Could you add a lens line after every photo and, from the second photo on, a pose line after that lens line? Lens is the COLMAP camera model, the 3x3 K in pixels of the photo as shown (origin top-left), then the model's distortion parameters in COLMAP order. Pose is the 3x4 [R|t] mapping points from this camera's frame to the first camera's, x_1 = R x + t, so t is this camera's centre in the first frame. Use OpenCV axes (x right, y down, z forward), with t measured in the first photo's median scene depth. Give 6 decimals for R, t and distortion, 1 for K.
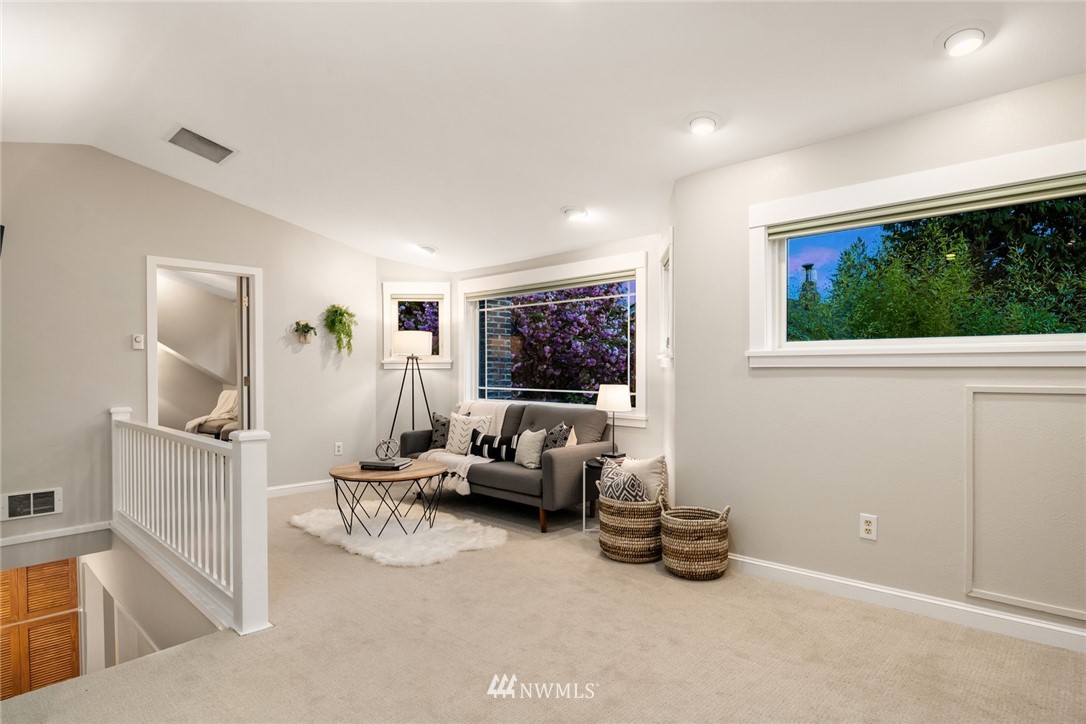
lens RADIAL K [[585.2, 0, 547.2], [0, 585.2, 365.7], [0, 0, 1]] dist [-0.006236, -0.002826]
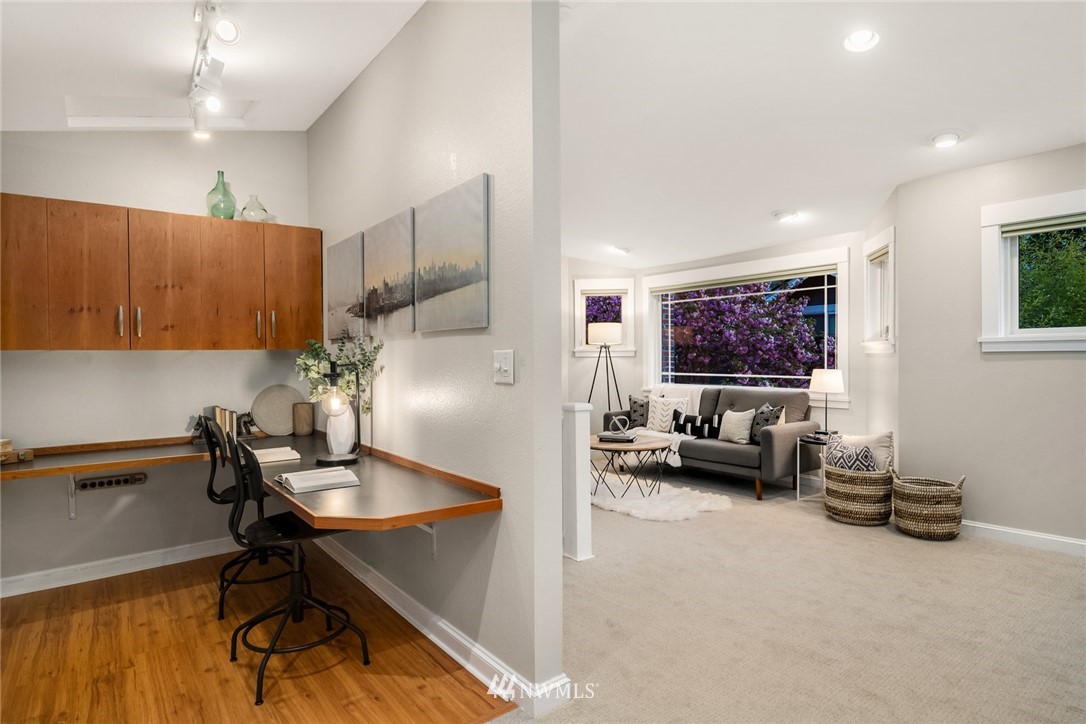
lens RADIAL K [[585.2, 0, 546.9], [0, 585.2, 357.2], [0, 0, 1]] dist [-0.006236, -0.002826]
pose [[0.988401, -0.005020, -0.151784, -0.233852], [0.005584, 0.999979, 0.003287, 0.003236], [0.151765, -0.004096, 0.988408, -0.171634]]
